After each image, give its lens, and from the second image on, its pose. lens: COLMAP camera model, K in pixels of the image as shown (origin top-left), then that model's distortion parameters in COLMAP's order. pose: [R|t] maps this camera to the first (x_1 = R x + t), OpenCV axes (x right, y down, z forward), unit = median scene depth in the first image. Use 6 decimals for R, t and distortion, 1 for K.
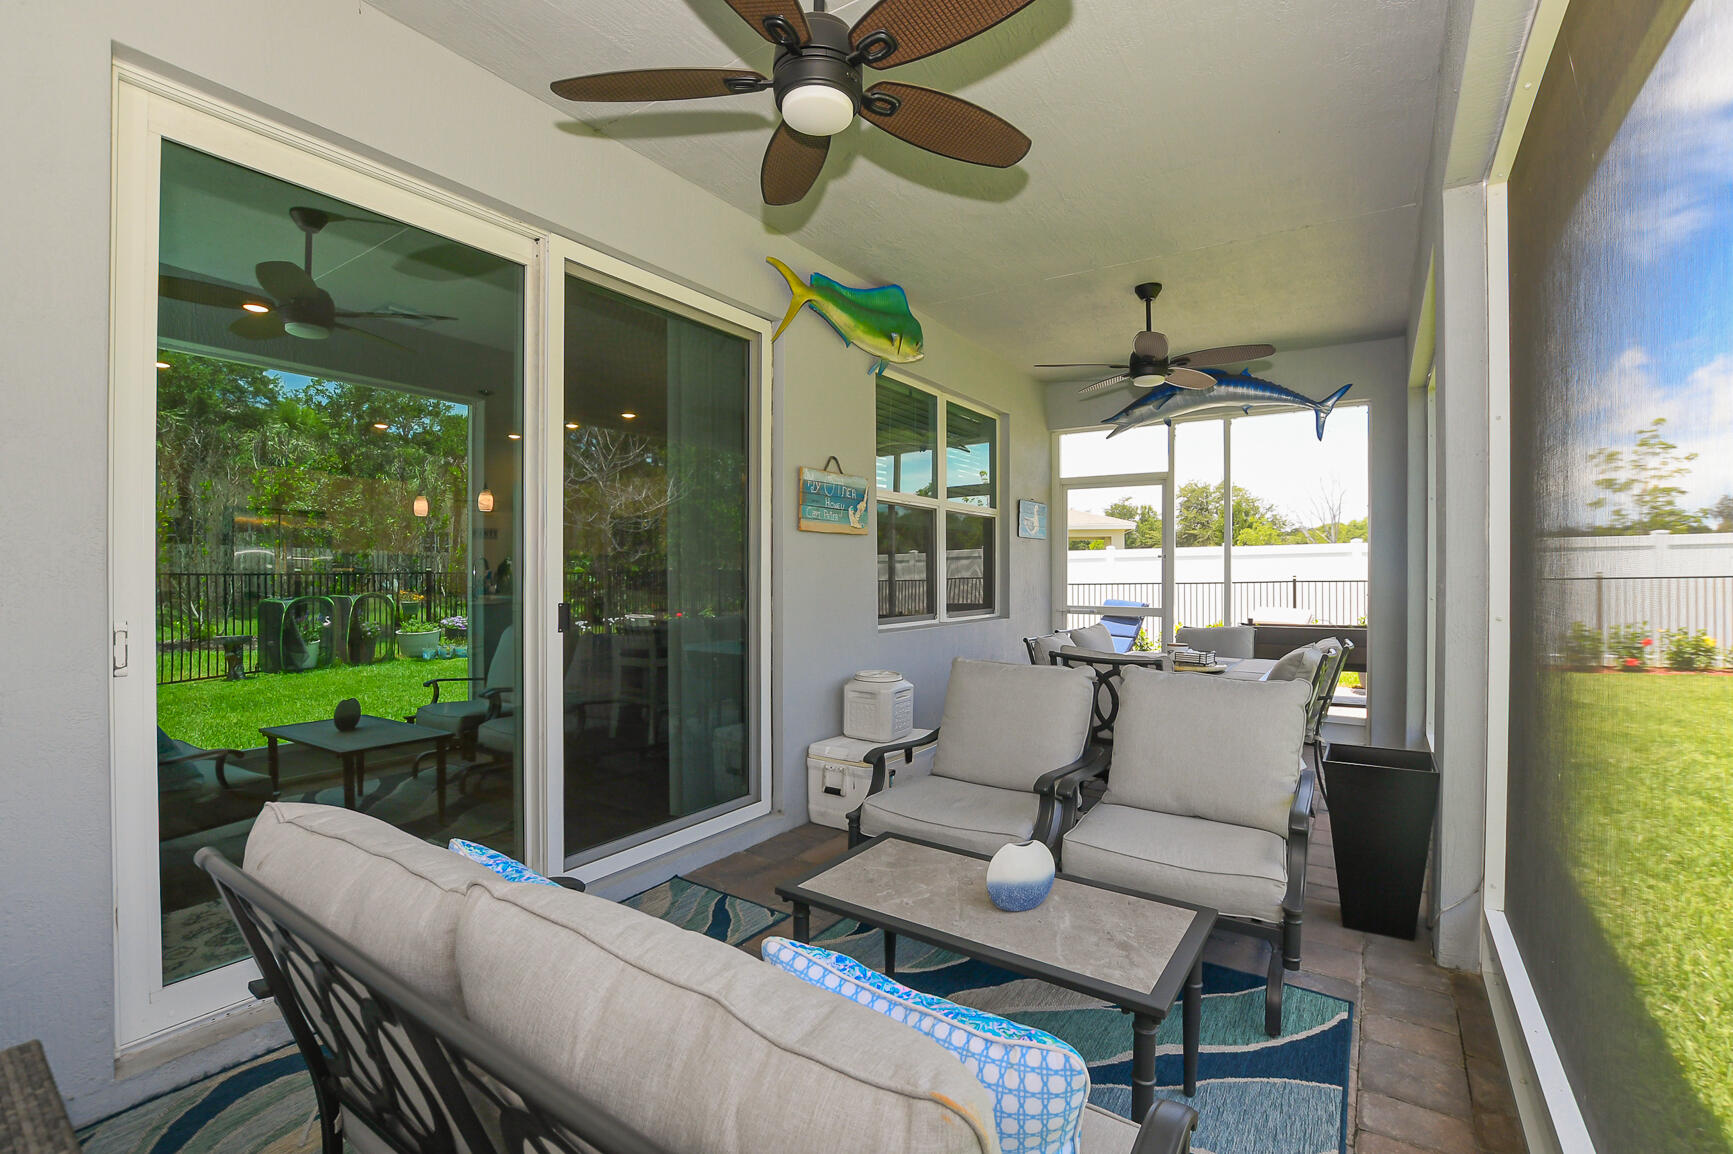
lens RADIAL K [[770.4, 0, 867.6], [0, 770.4, 577.1], [0, 0, 1]] dist [-0.030890, 0.003584]
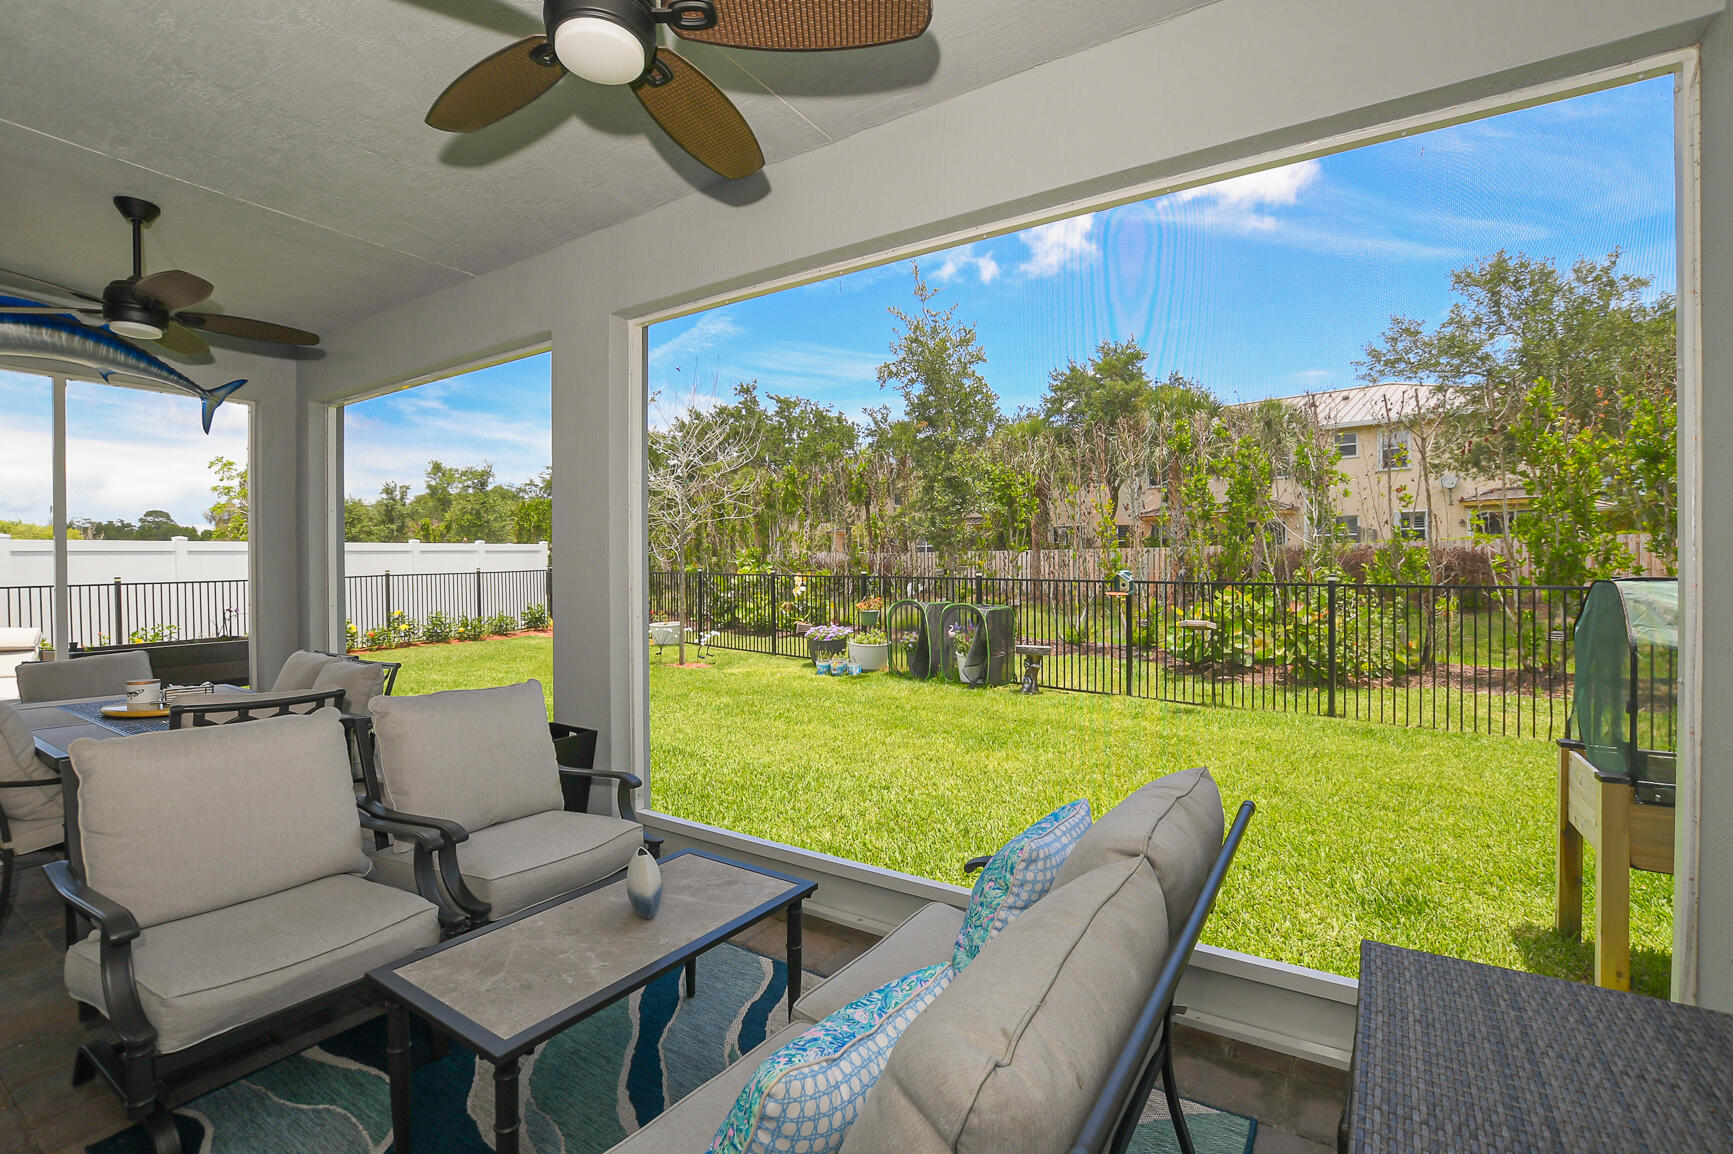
lens RADIAL K [[770.4, 0, 875.2], [0, 770.4, 583.3], [0, 0, 1]] dist [-0.030890, 0.003584]
pose [[-0.025628, -0.023492, 0.999395, -0.462074], [0.013272, 0.999628, 0.023838, -0.026207], [-0.999583, 0.013875, -0.025307, 0.373916]]
